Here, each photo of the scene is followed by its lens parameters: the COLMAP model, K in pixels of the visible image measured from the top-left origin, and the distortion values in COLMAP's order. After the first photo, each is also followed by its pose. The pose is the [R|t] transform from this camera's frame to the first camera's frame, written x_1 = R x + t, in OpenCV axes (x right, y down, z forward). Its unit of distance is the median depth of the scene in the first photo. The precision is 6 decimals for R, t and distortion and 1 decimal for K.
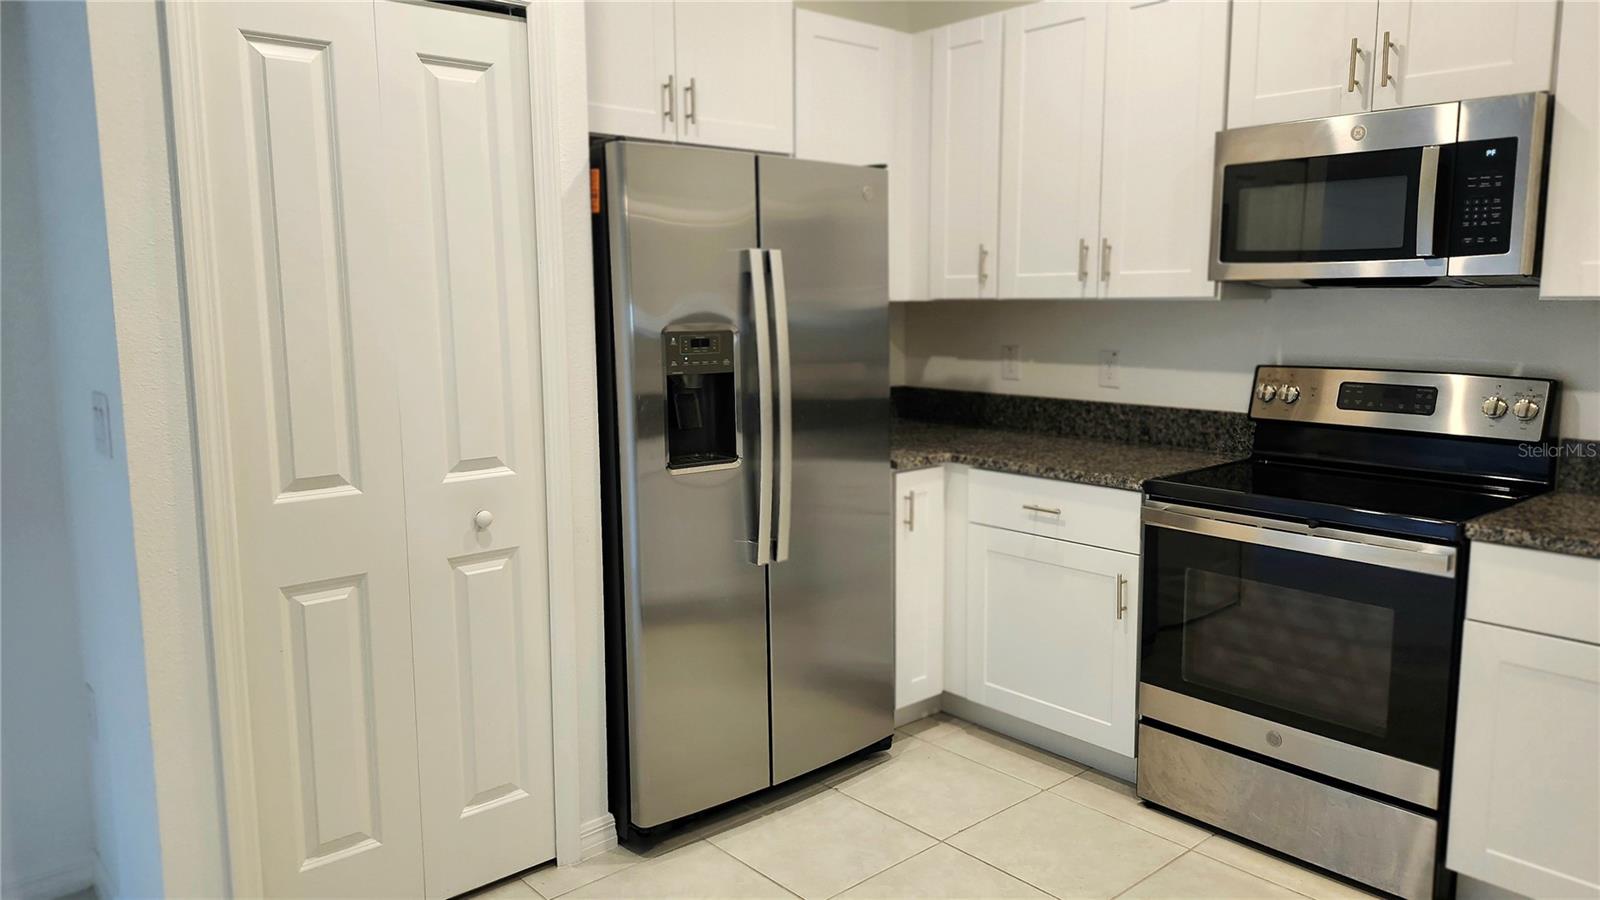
lens RADIAL K [[1103.7, 0, 804.5], [0, 1103.7, 445.7], [0, 0, 1]] dist [0.065346, -0.060286]
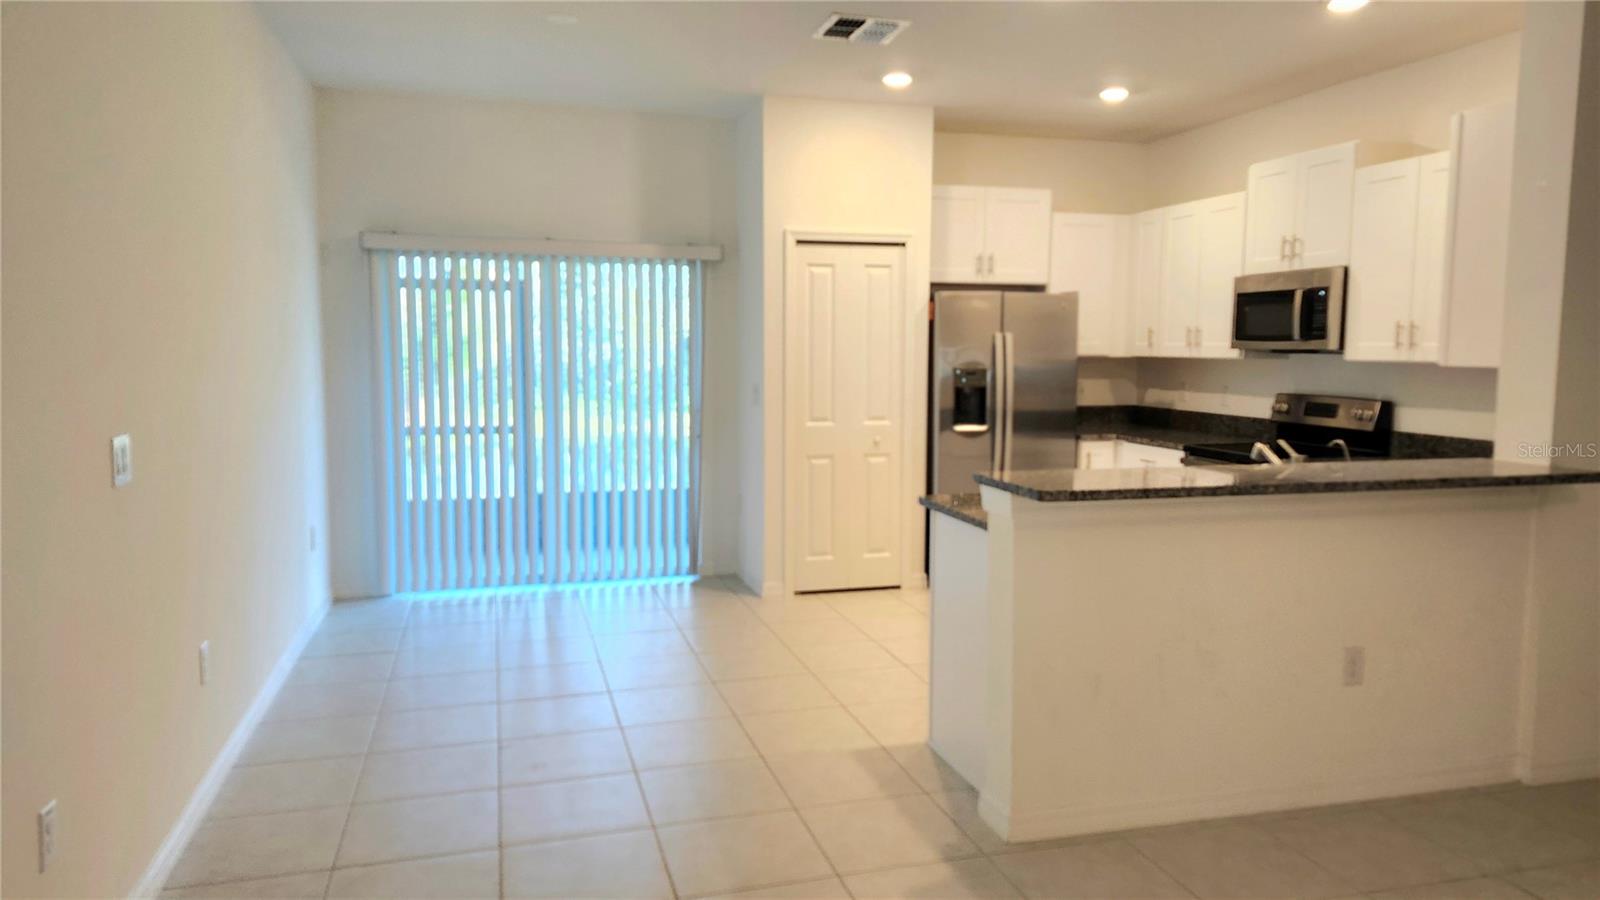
lens RADIAL K [[1103.7, 0, 809.7], [0, 1103.7, 448.4], [0, 0, 1]] dist [0.065346, -0.060286]
pose [[0.902267, 0.050271, -0.428238, 0.584872], [-0.068147, 0.997323, -0.026504, 0.145131], [0.425759, 0.053097, 0.903277, -1.209455]]
